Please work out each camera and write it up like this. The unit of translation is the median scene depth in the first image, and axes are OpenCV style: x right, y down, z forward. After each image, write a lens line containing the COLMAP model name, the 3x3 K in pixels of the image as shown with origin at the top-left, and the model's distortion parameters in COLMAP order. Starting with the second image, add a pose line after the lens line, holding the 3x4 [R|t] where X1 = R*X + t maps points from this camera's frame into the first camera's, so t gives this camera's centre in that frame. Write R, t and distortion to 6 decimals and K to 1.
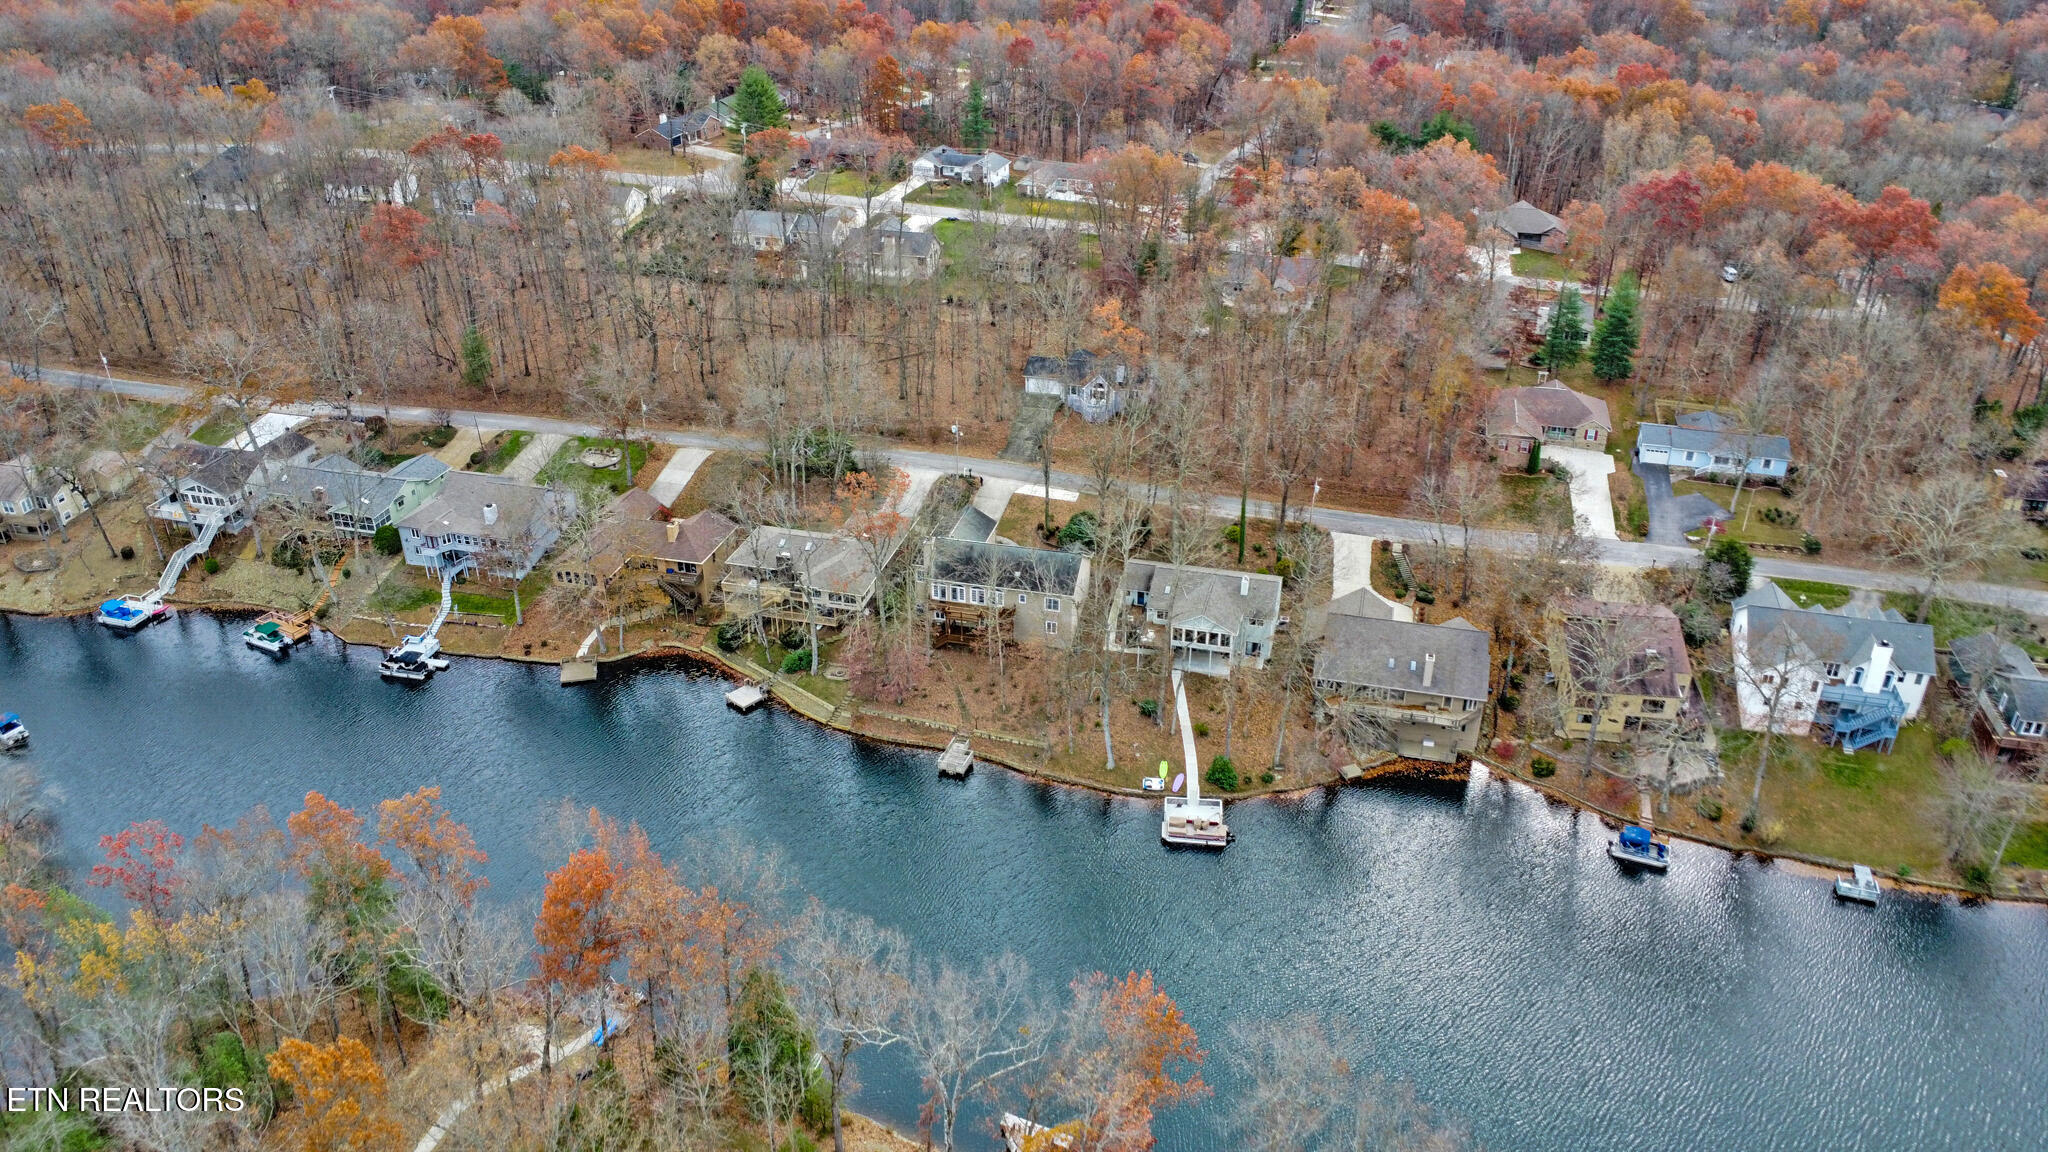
lens RADIAL K [[1498.5, 0, 1024.3], [0, 1498.5, 577.9], [0, 0, 1]] dist [-0.029419, -0.000495]
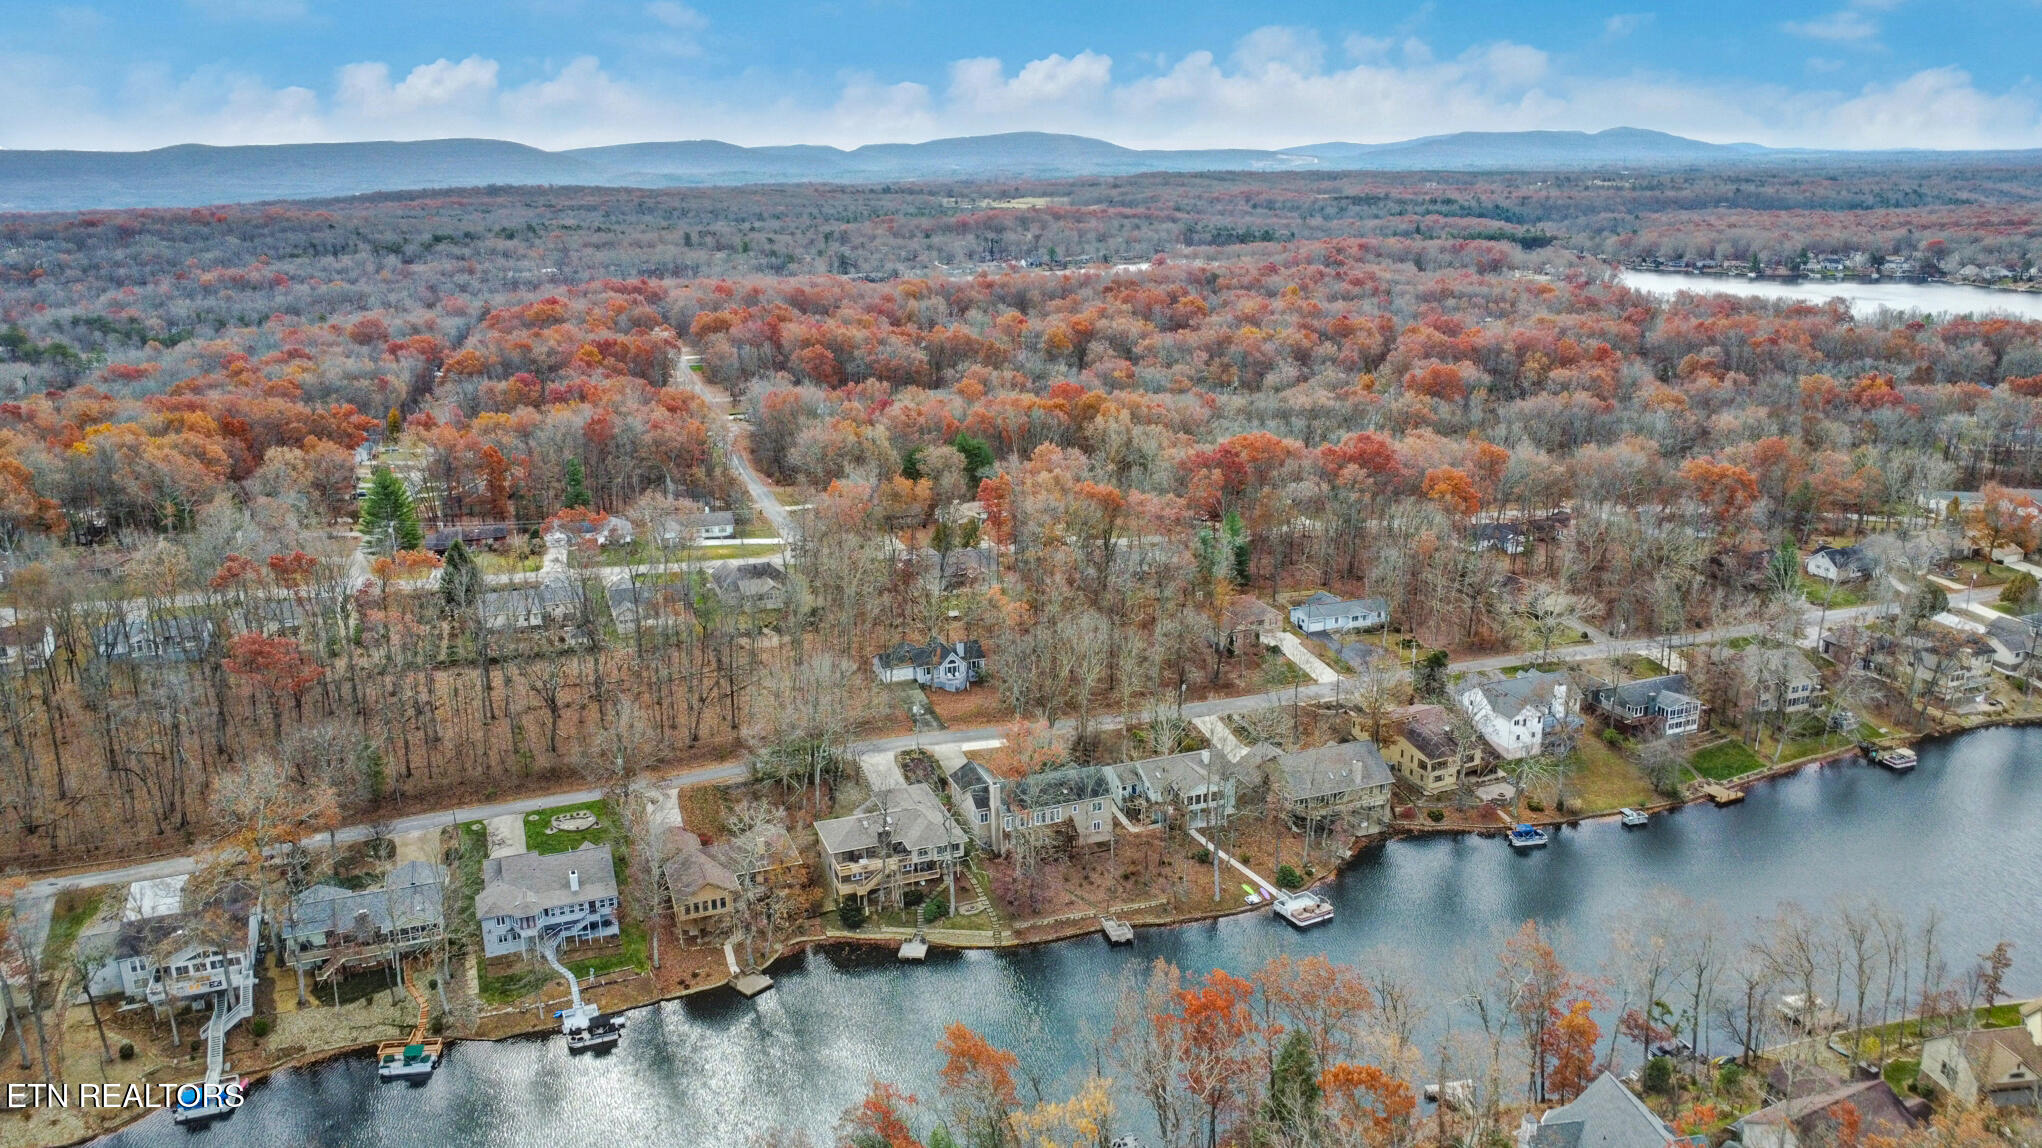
lens RADIAL K [[1494.1, 0, 1018.6], [0, 1494.1, 574.6], [0, 0, 1]] dist [-0.029419, -0.000495]
pose [[0.811258, -0.164743, 0.560999, -0.679936], [0.290087, 0.946473, -0.141553, -0.008316], [-0.507651, 0.277575, 0.815624, -0.054649]]
